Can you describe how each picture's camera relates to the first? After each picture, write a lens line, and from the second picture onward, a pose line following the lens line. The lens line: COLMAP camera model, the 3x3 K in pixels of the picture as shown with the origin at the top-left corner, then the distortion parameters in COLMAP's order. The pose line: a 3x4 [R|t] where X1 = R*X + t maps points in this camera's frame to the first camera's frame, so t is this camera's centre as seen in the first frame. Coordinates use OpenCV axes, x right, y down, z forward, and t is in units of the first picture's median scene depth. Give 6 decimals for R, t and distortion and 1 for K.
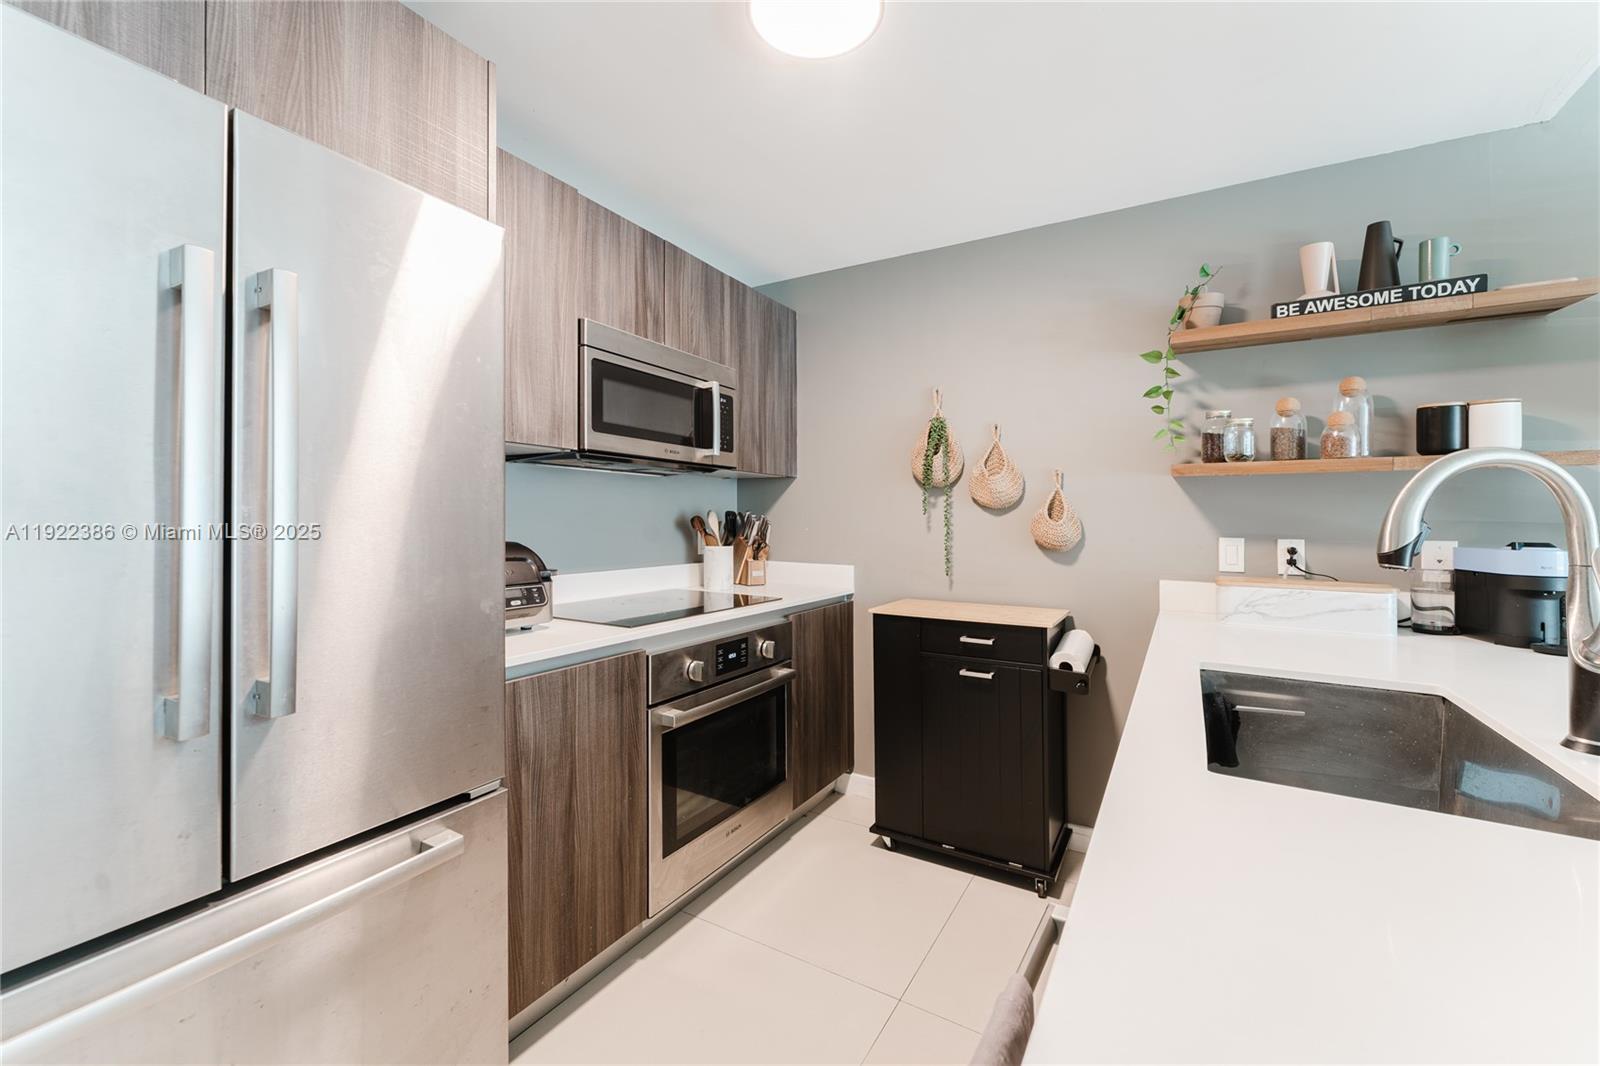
lens RADIAL K [[644.9, 0, 806.2], [0, 644.9, 522.6], [0, 0, 1]] dist [0.000106, -0.000367]
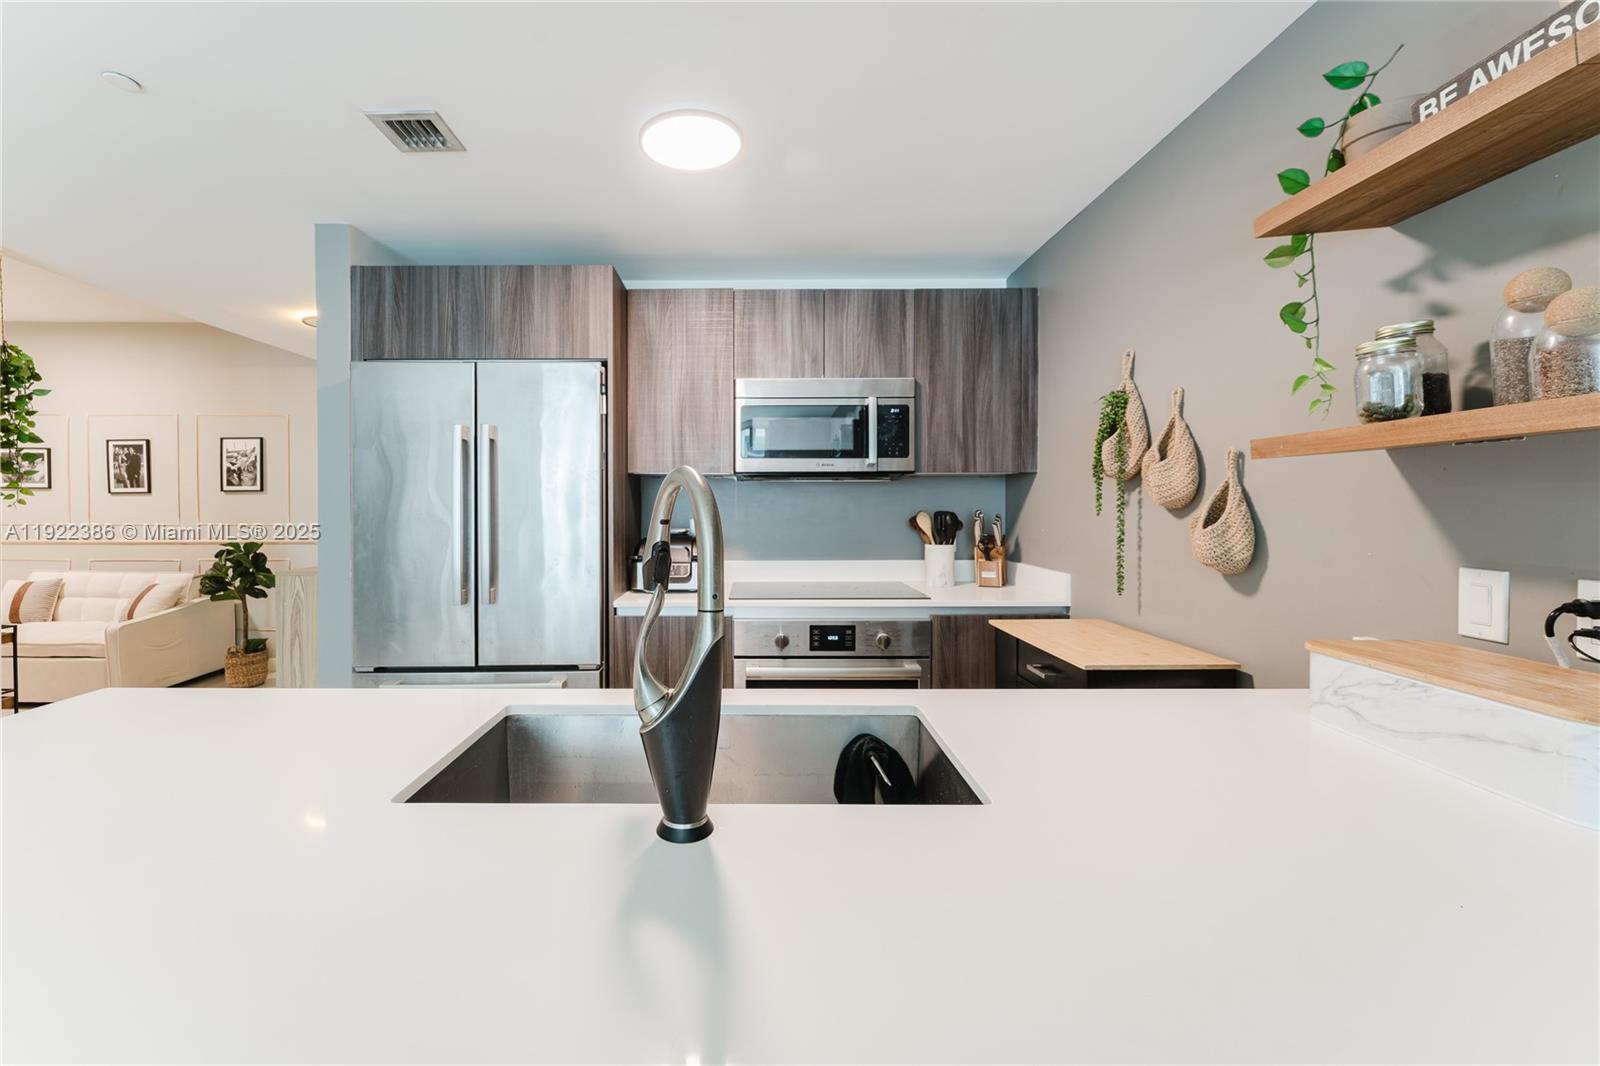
lens RADIAL K [[644.9, 0, 749.0], [0, 644.9, 530.2], [0, 0, 1]] dist [0.000106, -0.000367]
pose [[0.510279, 0.022566, -0.859713, 0.757020], [0.004299, 0.999576, 0.028789, -0.022160], [0.859998, -0.018386, 0.509965, 0.253027]]
